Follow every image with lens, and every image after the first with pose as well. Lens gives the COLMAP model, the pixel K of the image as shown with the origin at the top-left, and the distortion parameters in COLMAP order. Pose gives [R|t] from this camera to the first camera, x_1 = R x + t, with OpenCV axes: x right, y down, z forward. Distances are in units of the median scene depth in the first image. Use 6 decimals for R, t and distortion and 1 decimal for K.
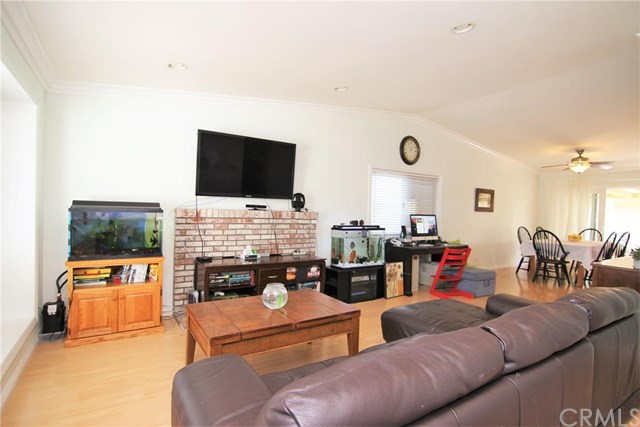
lens RADIAL K [[319.4, 0, 320.0], [0, 319.4, 213.5], [0, 0, 1]] dist [-0.021152, -0.000641]
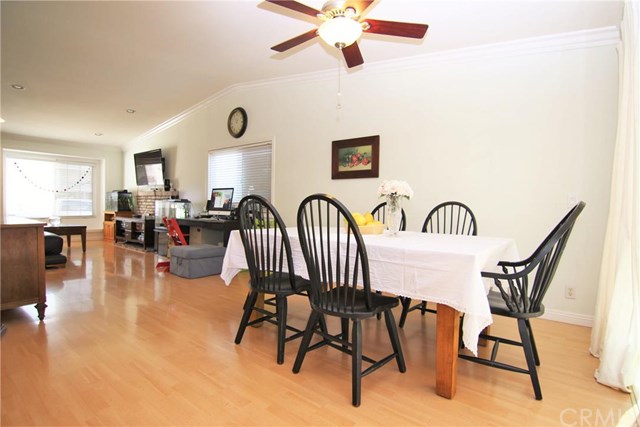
lens RADIAL K [[319.4, 0, 320.0], [0, 319.4, 213.5], [0, 0, 1]] dist [-0.021152, -0.000641]
pose [[0.324319, 0.008089, -0.945913, 1.270435], [-0.016156, 0.999865, 0.003011, 0.068397], [0.945810, 0.014306, 0.324406, 0.928197]]
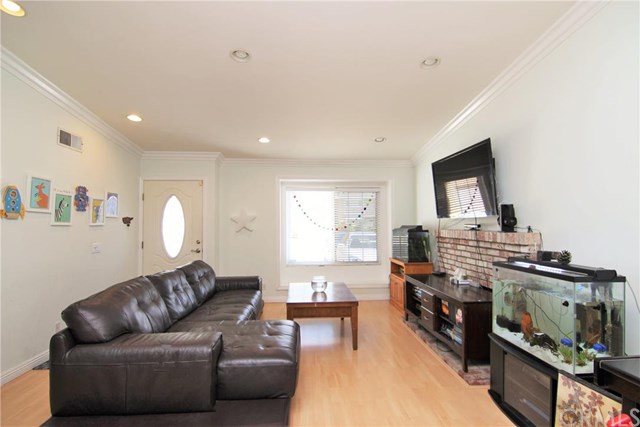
lens RADIAL K [[319.4, 0, 320.0], [0, 319.4, 213.5], [0, 0, 1]] dist [-0.021152, -0.000641]
pose [[-0.486269, -0.050602, -0.872343, 0.534359], [-0.012870, 0.998628, -0.050753, -0.005033], [0.873715, -0.013453, -0.486253, 0.748567]]
